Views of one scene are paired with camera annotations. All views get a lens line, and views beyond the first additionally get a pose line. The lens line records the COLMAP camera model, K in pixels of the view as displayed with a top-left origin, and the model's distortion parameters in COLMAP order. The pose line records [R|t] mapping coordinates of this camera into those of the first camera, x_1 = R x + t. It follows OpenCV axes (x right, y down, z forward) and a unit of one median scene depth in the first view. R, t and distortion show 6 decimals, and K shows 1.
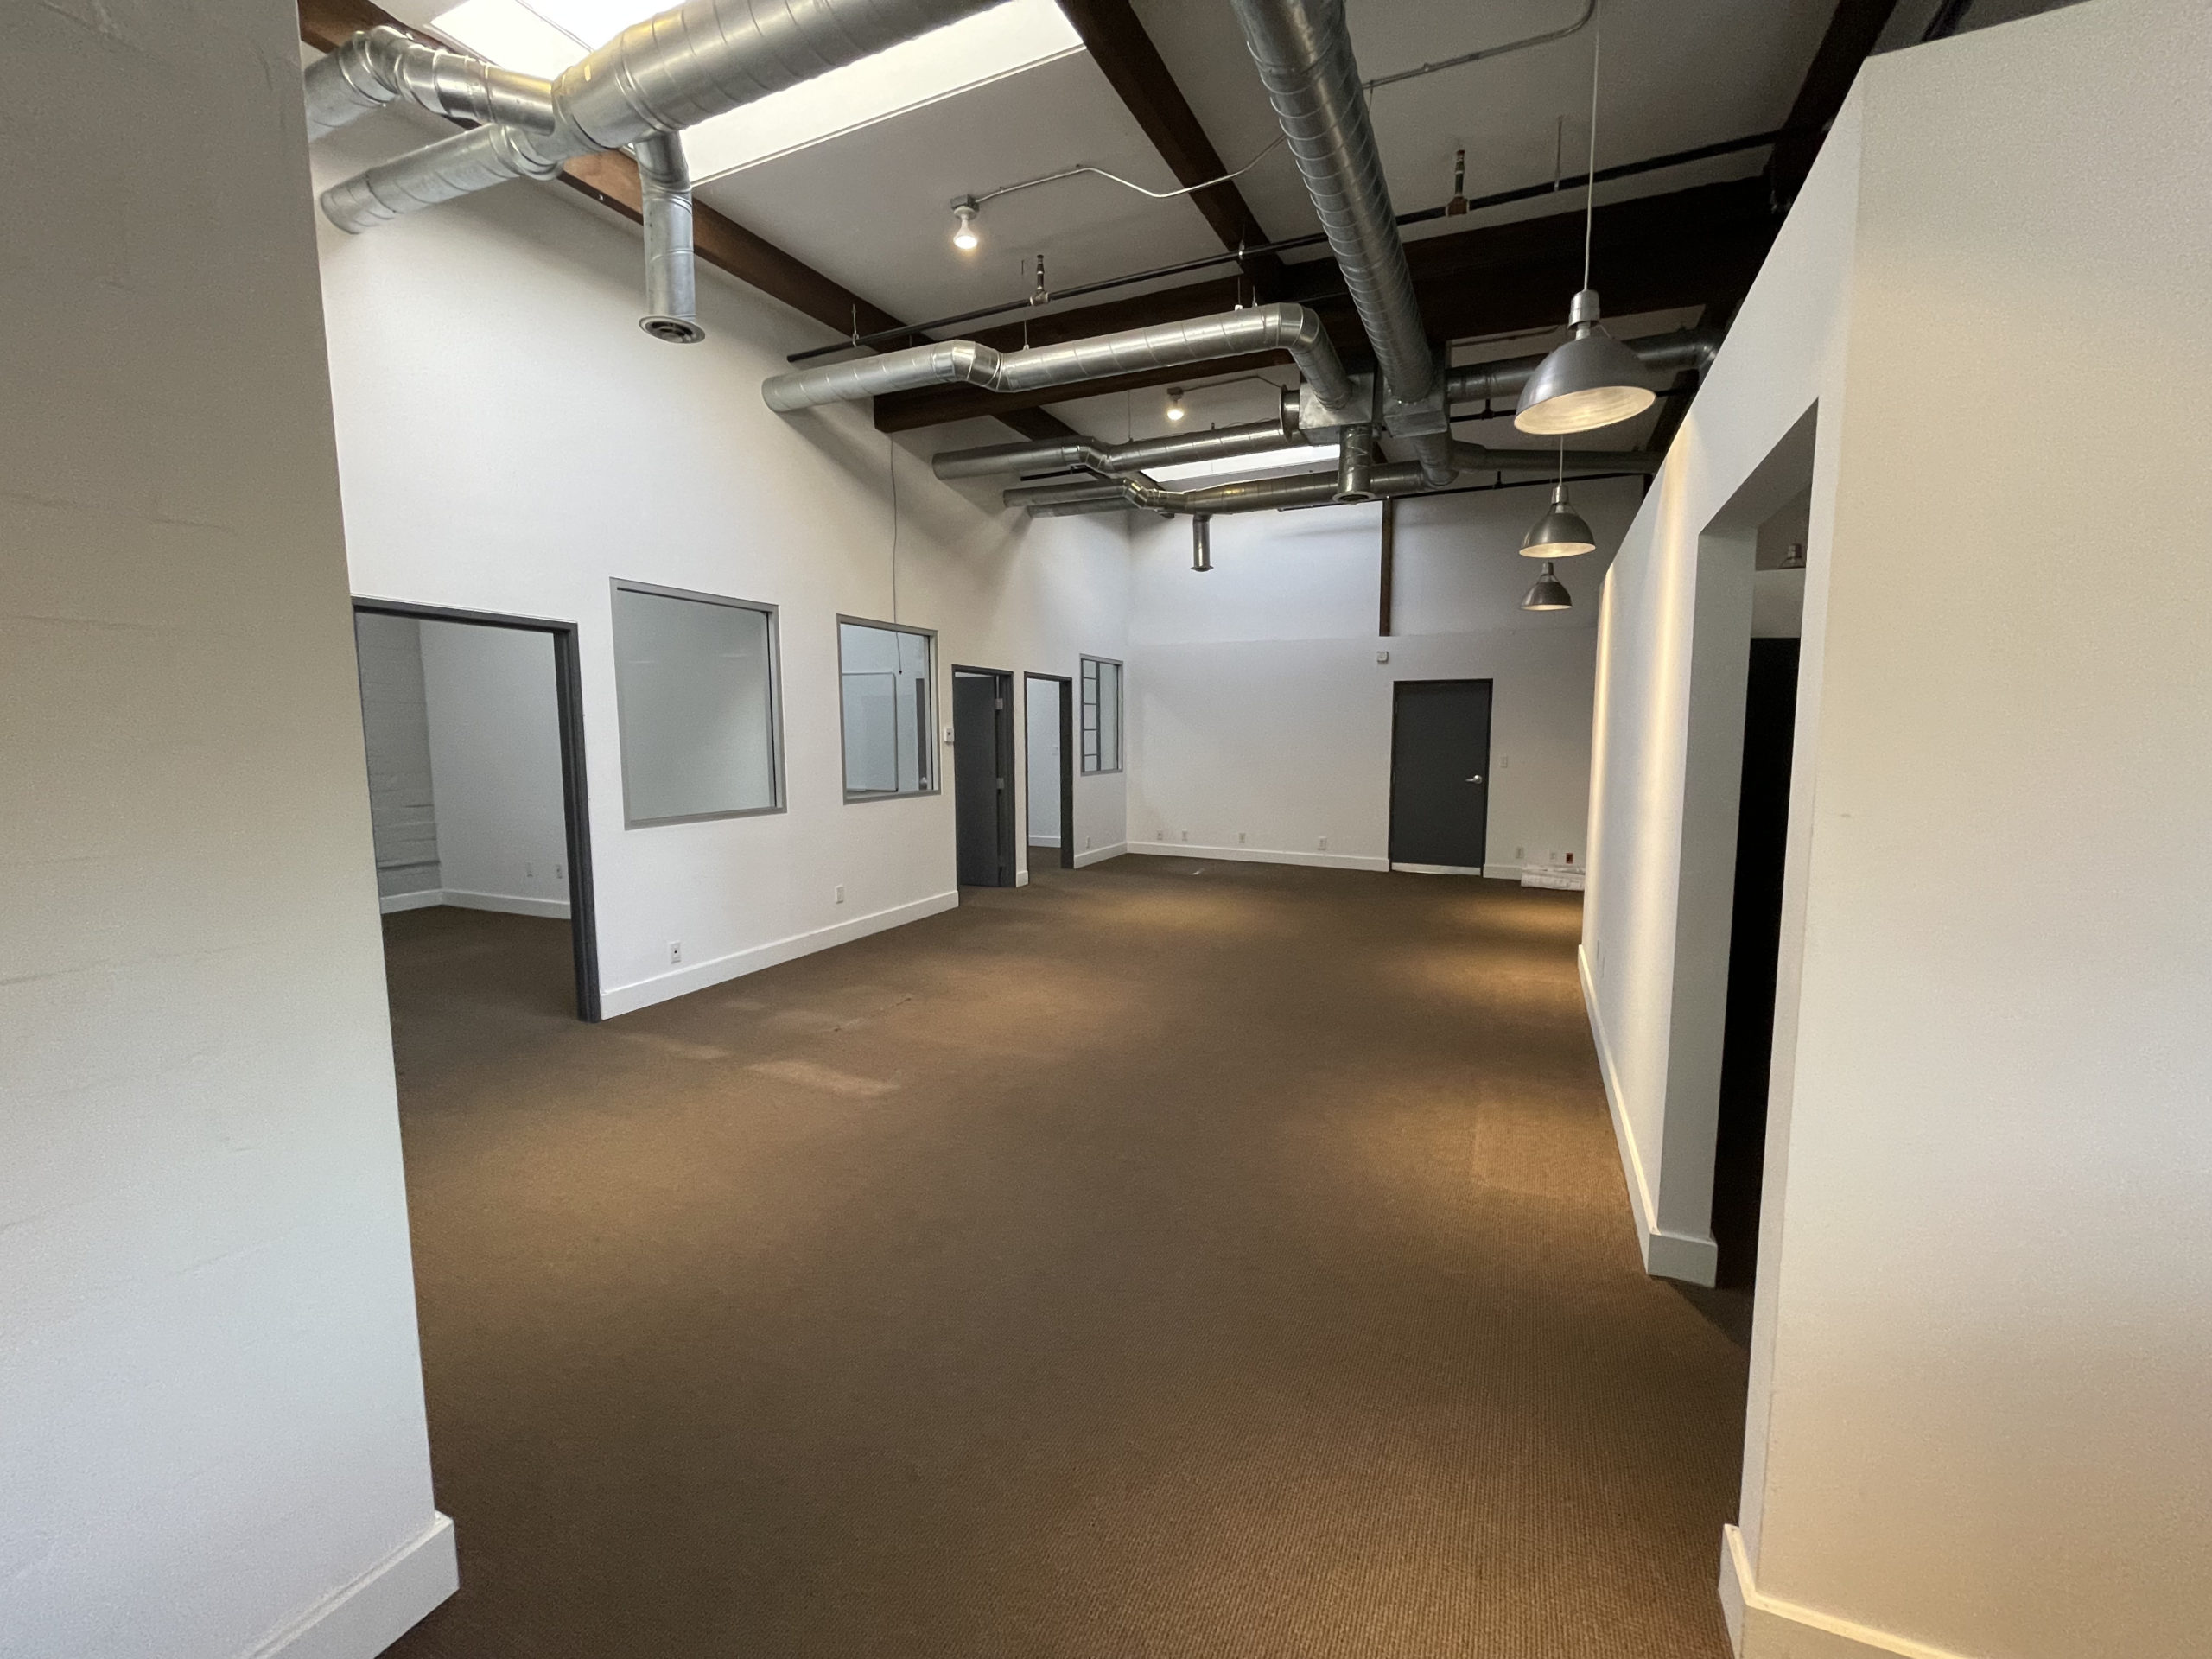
lens RADIAL K [[894.3, 0, 1106.2], [0, 894.3, 830.8], [0, 0, 1]] dist [-0.008794, 0.001343]
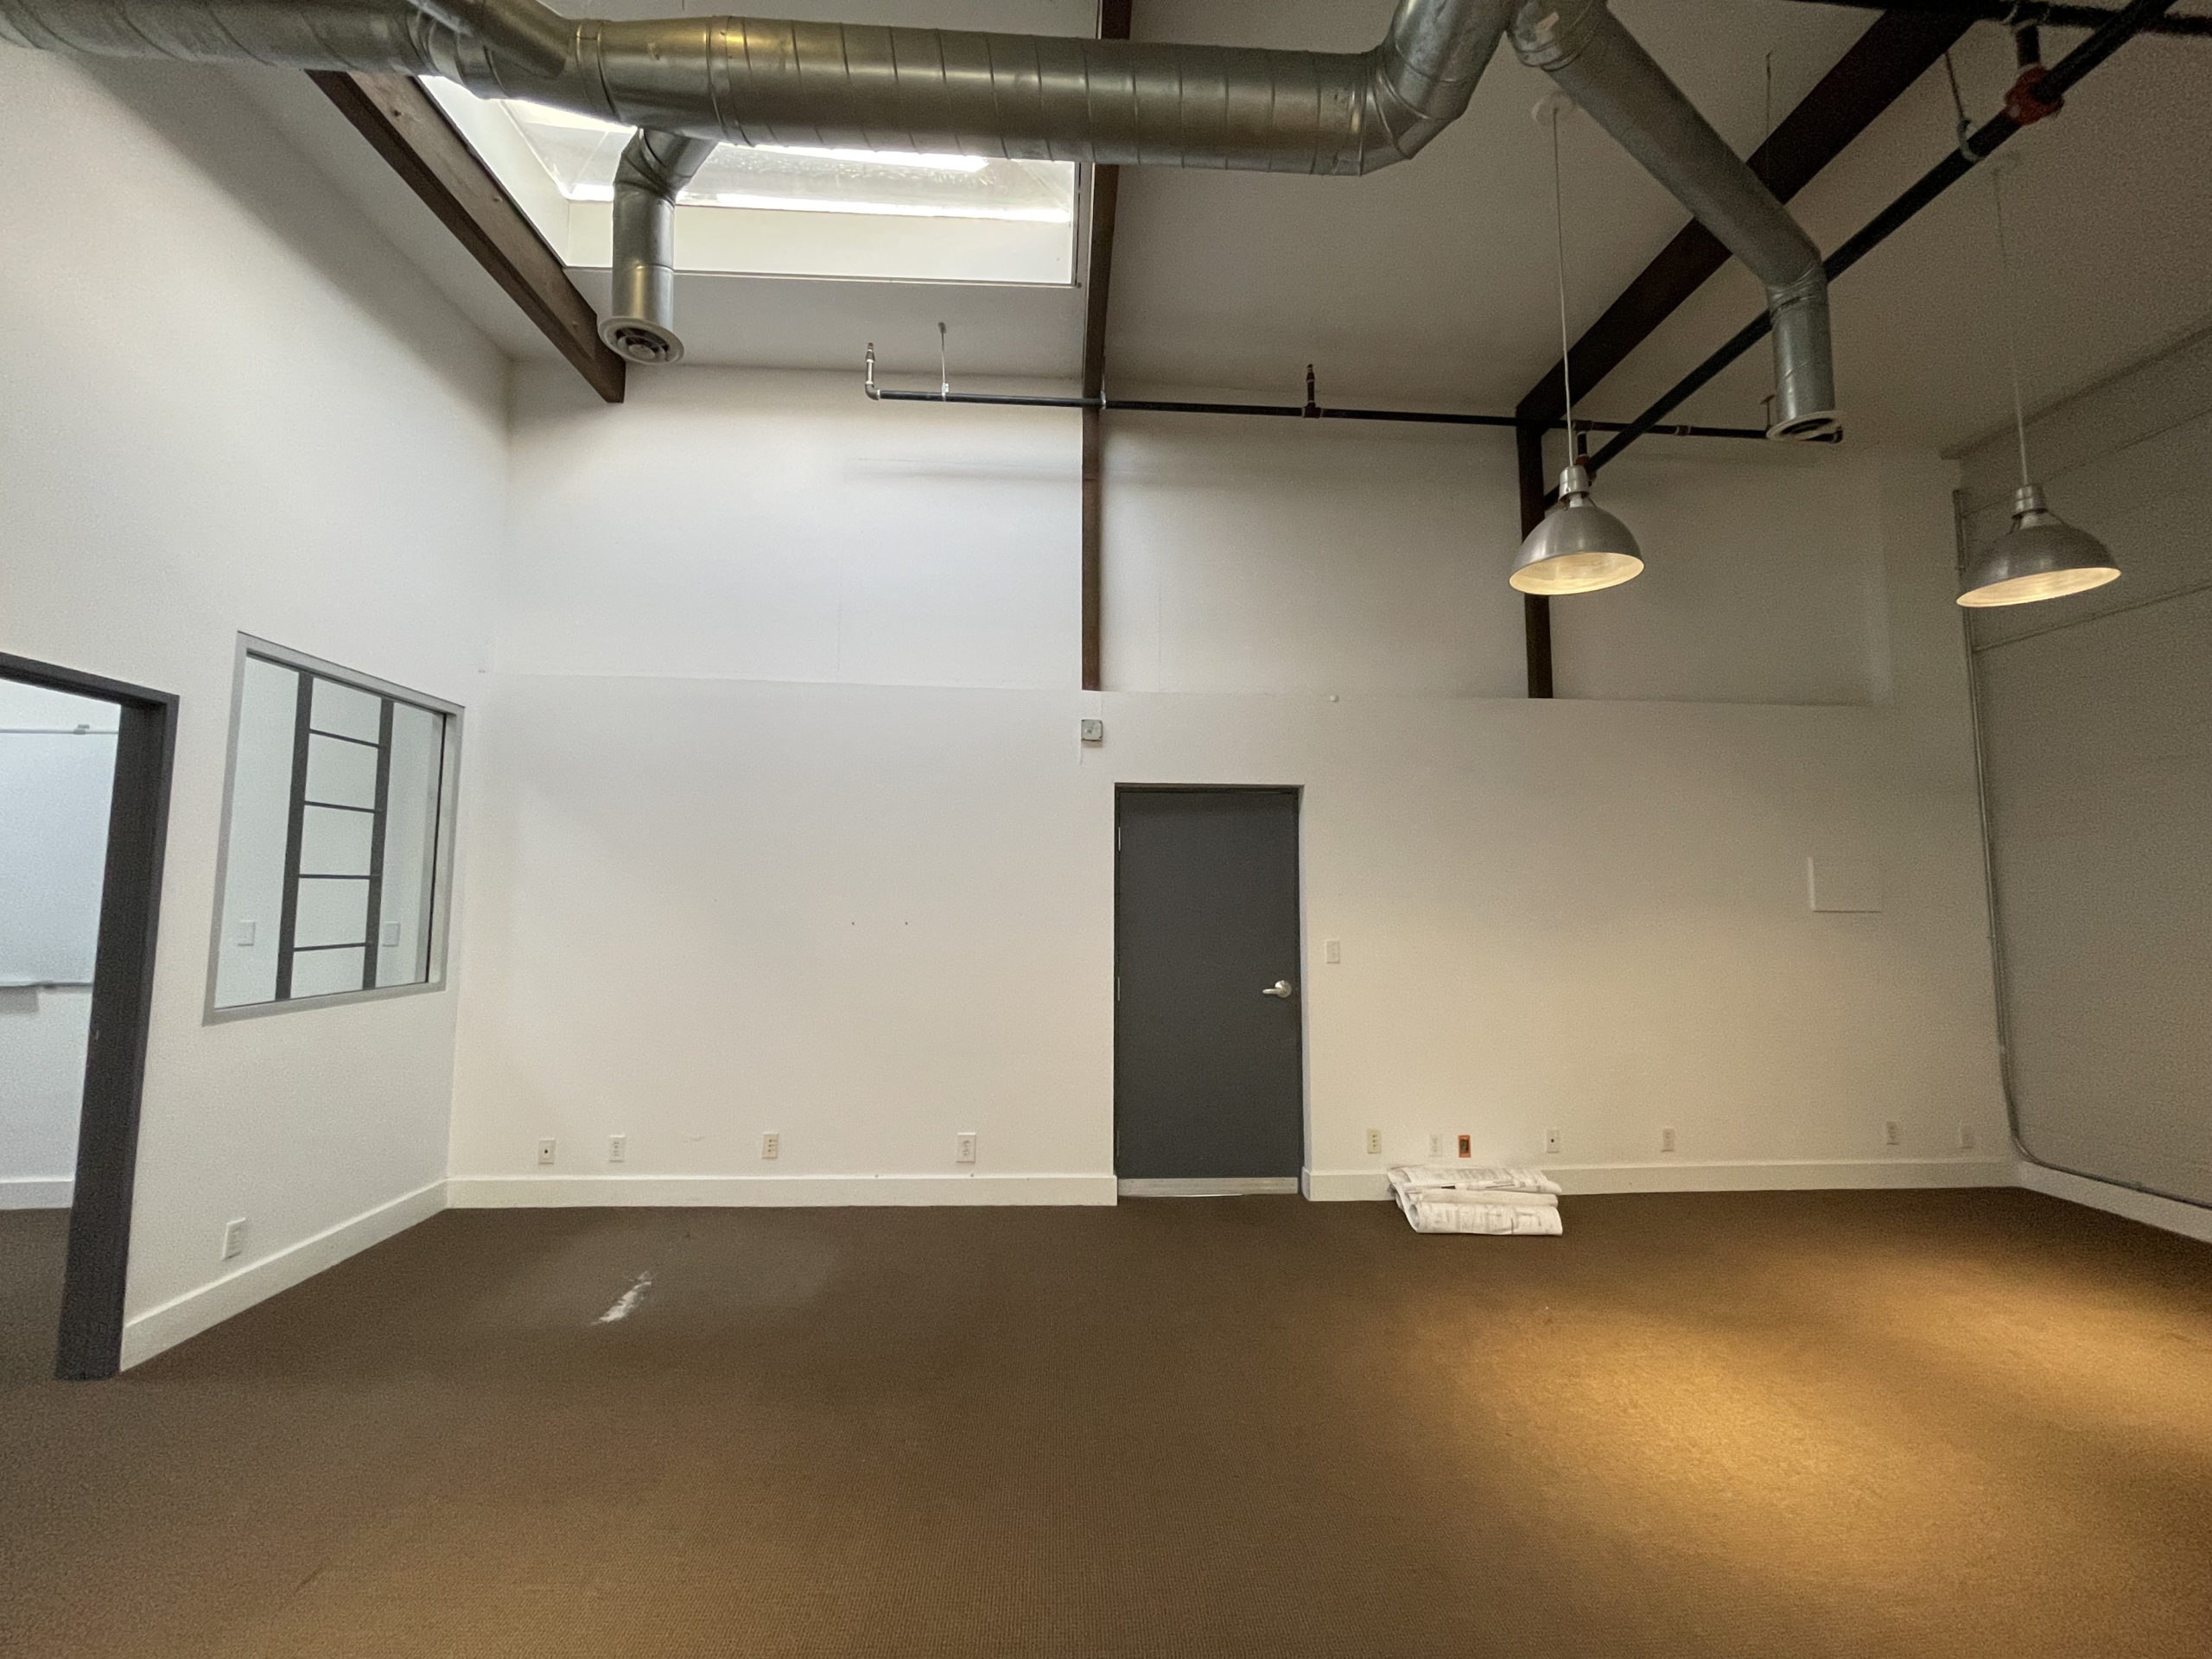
lens RADIAL K [[894.3, 0, 1104.9], [0, 894.3, 828.3], [0, 0, 1]] dist [-0.008794, 0.001343]
pose [[0.884665, 0.043577, 0.464186, 0.098461], [0.044178, 0.983308, -0.176506, -0.060494], [-0.464129, 0.176655, 0.867973, 0.593370]]
